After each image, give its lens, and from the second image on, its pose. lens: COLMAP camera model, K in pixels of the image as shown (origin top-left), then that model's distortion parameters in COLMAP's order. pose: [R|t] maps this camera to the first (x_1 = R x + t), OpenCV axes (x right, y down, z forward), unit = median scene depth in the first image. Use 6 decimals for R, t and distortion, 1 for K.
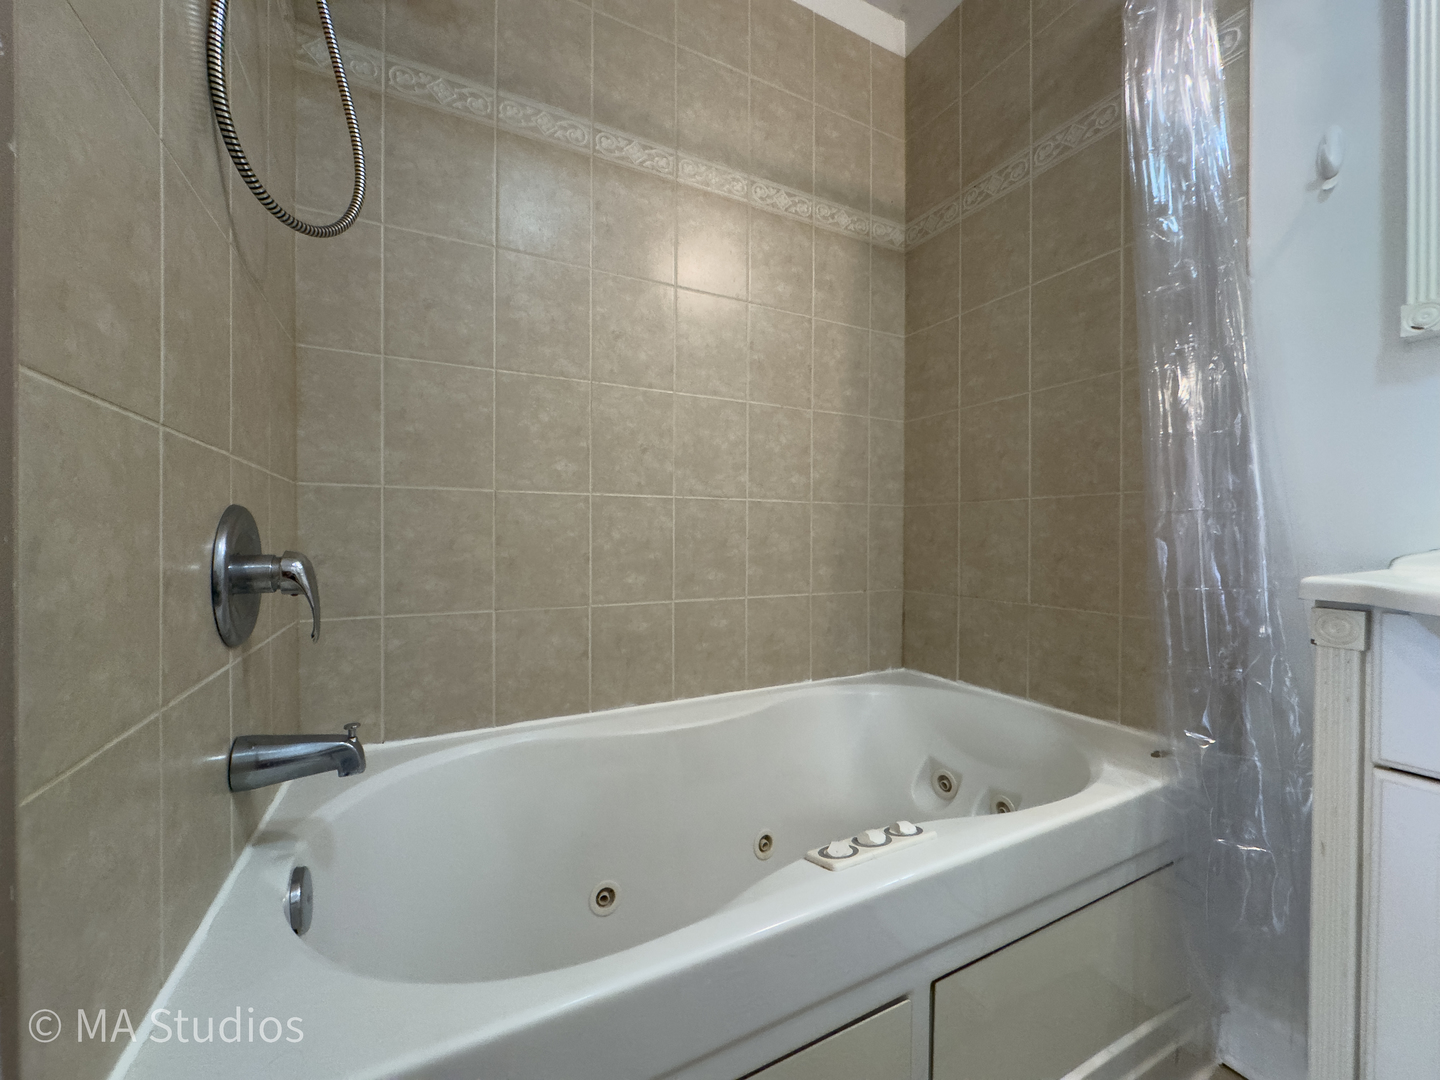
lens RADIAL K [[580.9, 0, 720.1], [0, 580.9, 540.1], [0, 0, 1]] dist [-0.007009, 0.000760]
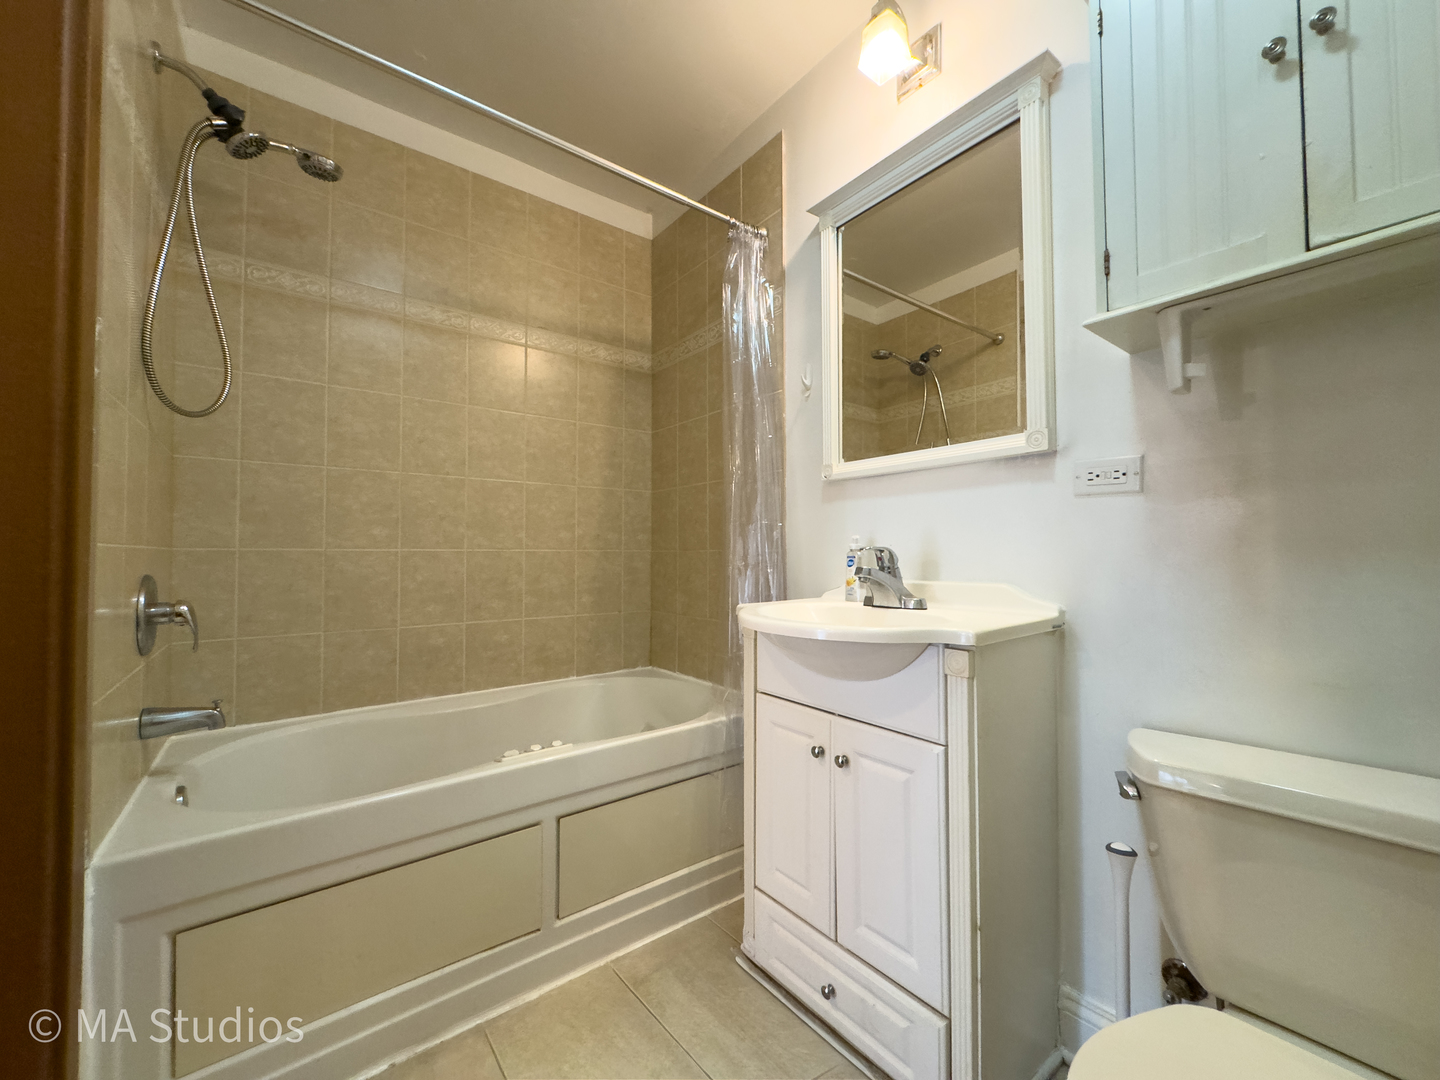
lens RADIAL K [[580.9, 0, 724.0], [0, 580.9, 540.0], [0, 0, 1]] dist [-0.007009, 0.000760]
pose [[0.982851, 0.000620, 0.184400, 0.306426], [0.005080, 0.999524, -0.030435, -0.056316], [-0.184331, 0.030850, 0.982380, -0.569601]]
